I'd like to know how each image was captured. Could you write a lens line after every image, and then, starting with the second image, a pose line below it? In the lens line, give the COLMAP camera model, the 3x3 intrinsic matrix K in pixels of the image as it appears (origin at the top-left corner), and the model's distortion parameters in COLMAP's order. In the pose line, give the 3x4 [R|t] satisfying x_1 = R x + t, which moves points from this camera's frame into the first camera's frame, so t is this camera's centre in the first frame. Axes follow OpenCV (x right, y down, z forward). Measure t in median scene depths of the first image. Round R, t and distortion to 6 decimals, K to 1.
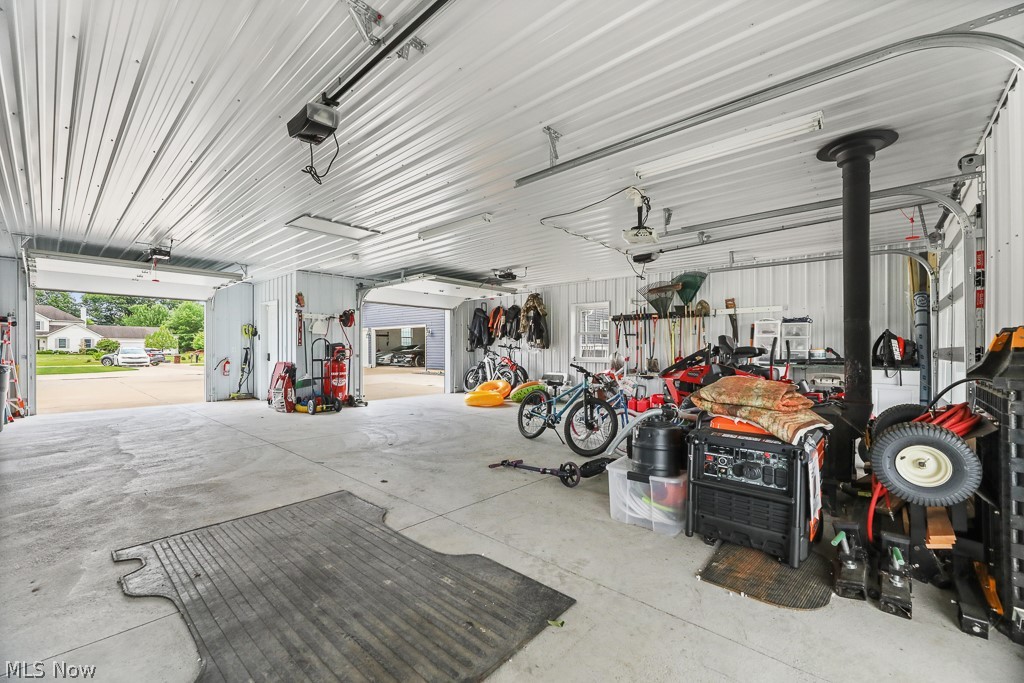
lens RADIAL K [[413.6, 0, 519.3], [0, 413.6, 343.0], [0, 0, 1]] dist [0.000214, -0.000058]
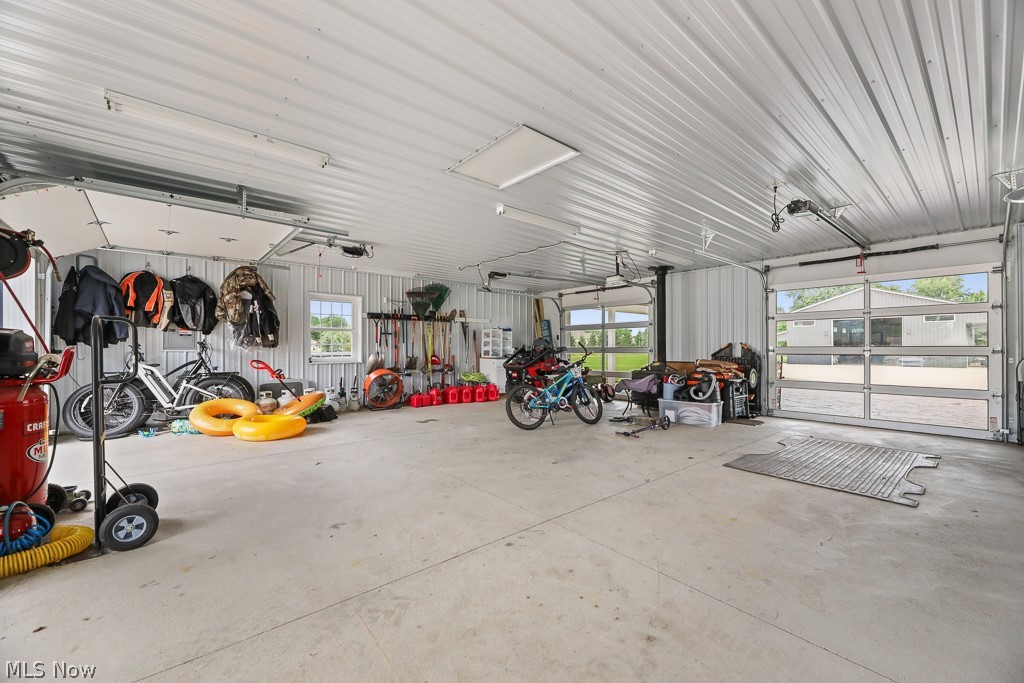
lens RADIAL K [[413.6, 0, 518.6], [0, 413.6, 349.1], [0, 0, 1]] dist [0.000214, -0.000058]
pose [[0.133544, -0.001595, 0.991042, -0.707717], [-0.010215, 0.999943, 0.002986, 0.010126], [-0.990990, -0.010522, 0.133520, 0.601956]]
